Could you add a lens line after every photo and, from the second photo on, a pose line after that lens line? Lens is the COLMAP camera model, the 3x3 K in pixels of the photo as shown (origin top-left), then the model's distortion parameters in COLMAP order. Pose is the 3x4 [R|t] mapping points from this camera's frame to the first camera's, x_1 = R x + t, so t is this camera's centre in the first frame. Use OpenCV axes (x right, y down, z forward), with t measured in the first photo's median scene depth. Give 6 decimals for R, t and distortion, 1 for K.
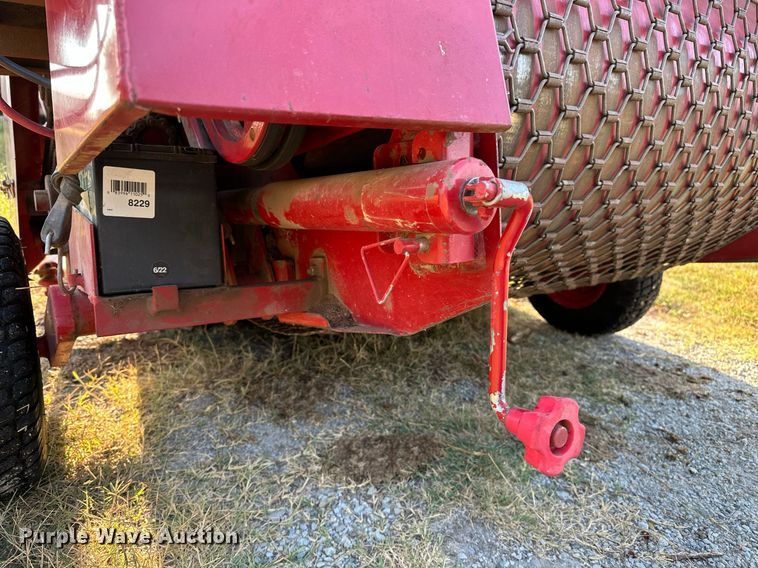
lens RADIAL K [[547.7, 0, 375.3], [0, 547.7, 282.9], [0, 0, 1]] dist [0.015180, -0.029223]
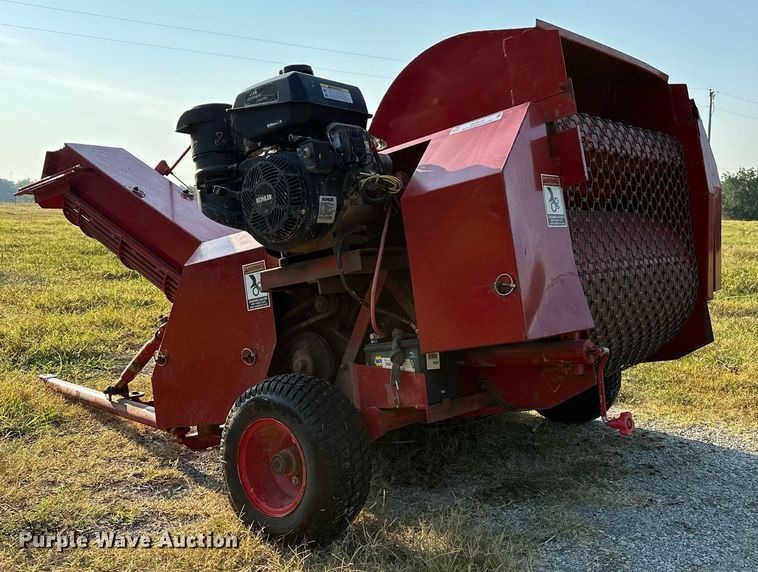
lens RADIAL K [[782.1, 0, 452.7], [0, 782.1, 276.2], [0, 0, 1]] dist [0.116426, -0.013415]
pose [[0.943220, -0.063721, 0.325998, -0.786262], [0.120207, 0.980389, -0.156169, 0.011290], [-0.309654, 0.186489, 0.932382, -1.192236]]
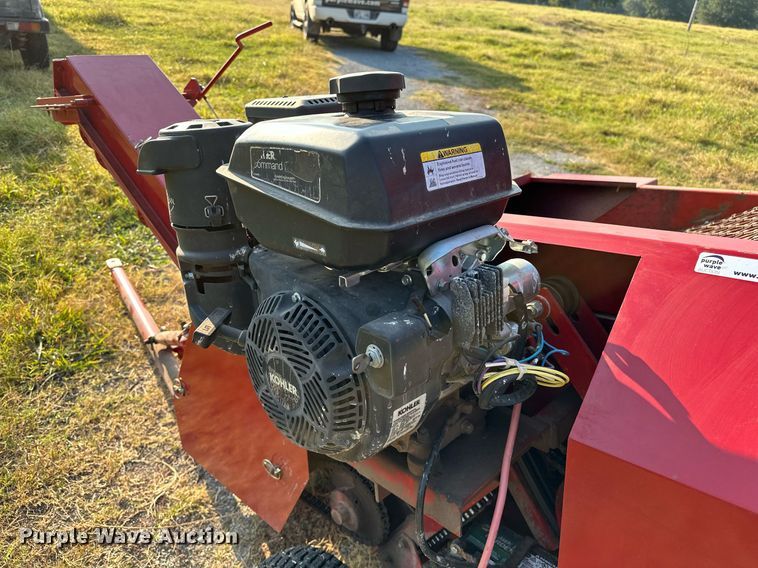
lens RADIAL K [[548.9, 0, 377.5], [0, 548.9, 281.5], [0, 0, 1]] dist [-0.008951, -0.004153]
pose [[0.985631, -0.052016, 0.160702, -0.583879], [0.013721, 0.972914, 0.230760, -0.745805], [-0.168353, -0.225240, 0.959648, -0.005700]]
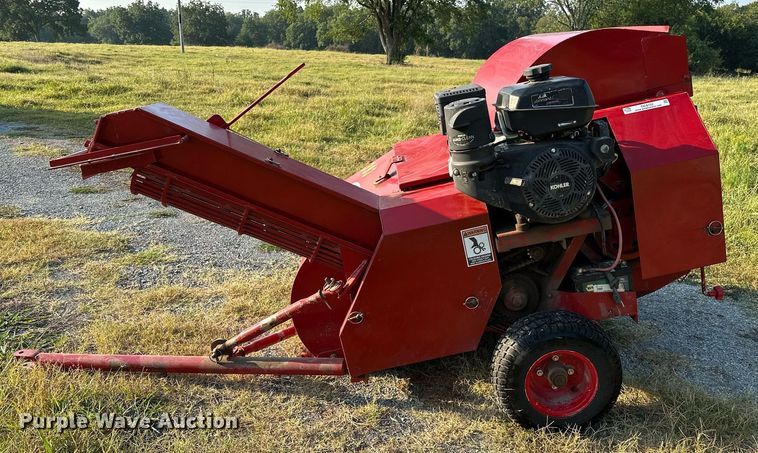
lens RADIAL K [[633.5, 0, 412.9], [0, 633.5, 235.4], [0, 0, 1]] dist [0.088276, -0.113792]
pose [[0.550049, -0.286032, 0.784622, -2.255030], [0.245372, 0.953403, 0.175546, -0.773561], [-0.798273, 0.095965, 0.594602, -0.137931]]
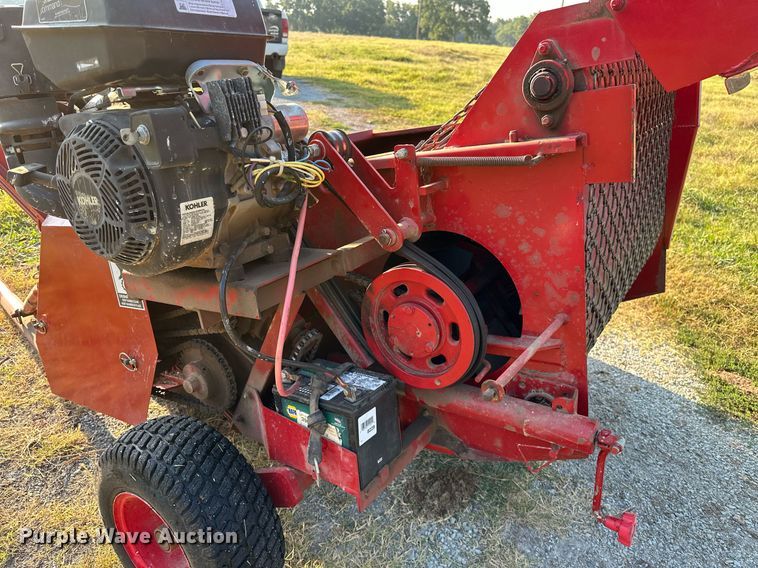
lens RADIAL K [[538.8, 0, 379.0], [0, 538.8, 284.0], [0, 0, 1]] dist [0.044490, -0.066049]
pose [[0.937043, -0.148679, 0.315983, -0.476572], [0.091317, 0.977678, 0.189227, -0.485443], [-0.337064, -0.148459, 0.929703, -0.241596]]
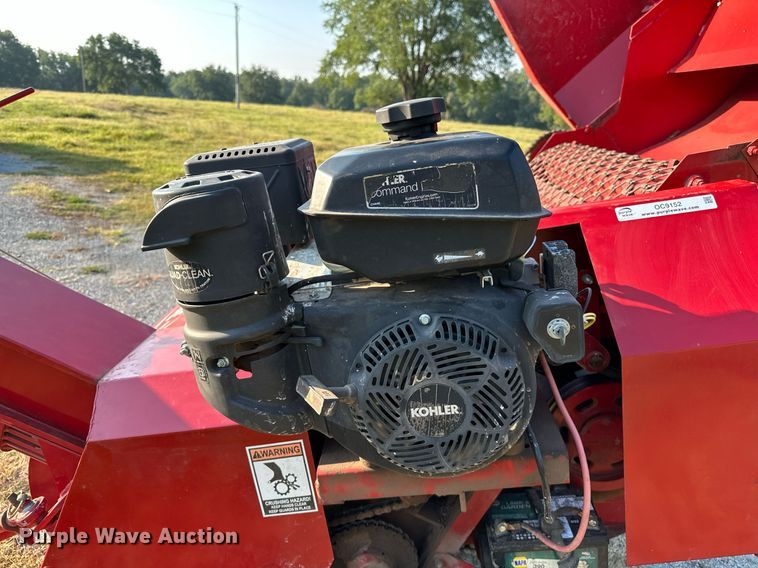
lens RADIAL K [[547.7, 0, 375.3], [0, 547.7, 282.9], [0, 0, 1]] dist [0.015180, -0.029223]
pose [[0.634545, -0.255550, 0.729415, -1.034776], [0.190614, 0.966348, 0.172737, -0.742310], [-0.749012, 0.029427, 0.661903, 0.228480]]
